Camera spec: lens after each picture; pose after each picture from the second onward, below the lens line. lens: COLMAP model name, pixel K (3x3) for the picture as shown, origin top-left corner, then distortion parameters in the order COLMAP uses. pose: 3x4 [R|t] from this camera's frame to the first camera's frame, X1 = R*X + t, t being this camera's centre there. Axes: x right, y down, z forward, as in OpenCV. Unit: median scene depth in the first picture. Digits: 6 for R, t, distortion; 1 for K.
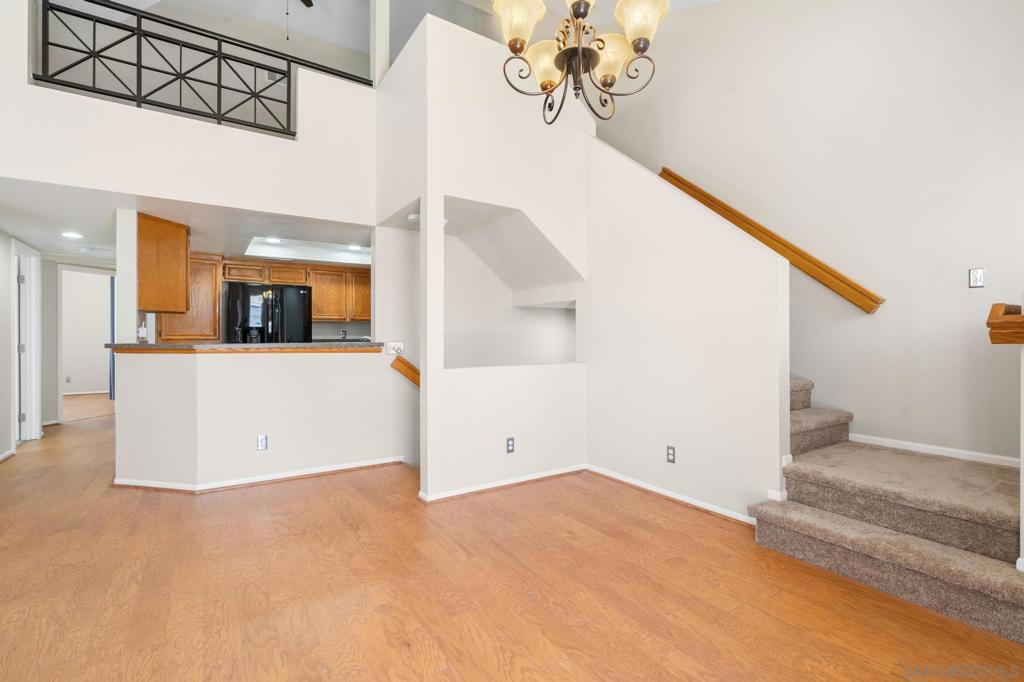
lens RADIAL K [[465.0, 0, 516.1], [0, 465.0, 339.0], [0, 0, 1]] dist [-0.002313, -0.000373]
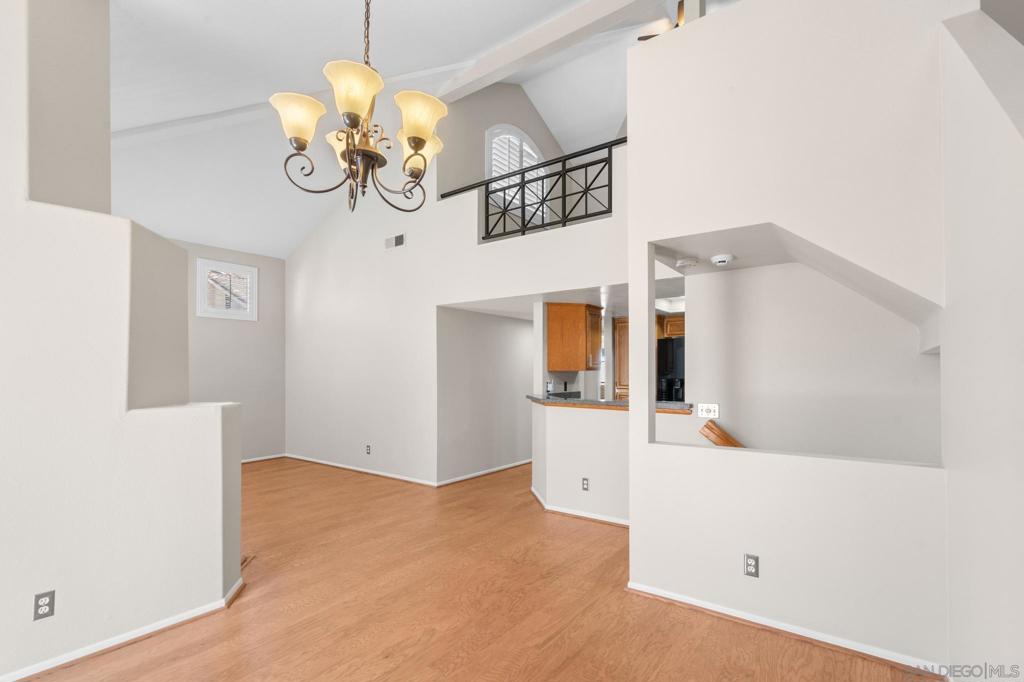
lens RADIAL K [[475.6, 0, 512.3], [0, 475.6, 370.7], [0, 0, 1]] dist [-0.001376, -0.000090]
pose [[0.339717, -0.006568, -0.940505, 0.536060], [-0.005377, 0.999946, -0.008925, -0.053695], [0.940512, 0.008090, 0.339663, 0.424484]]
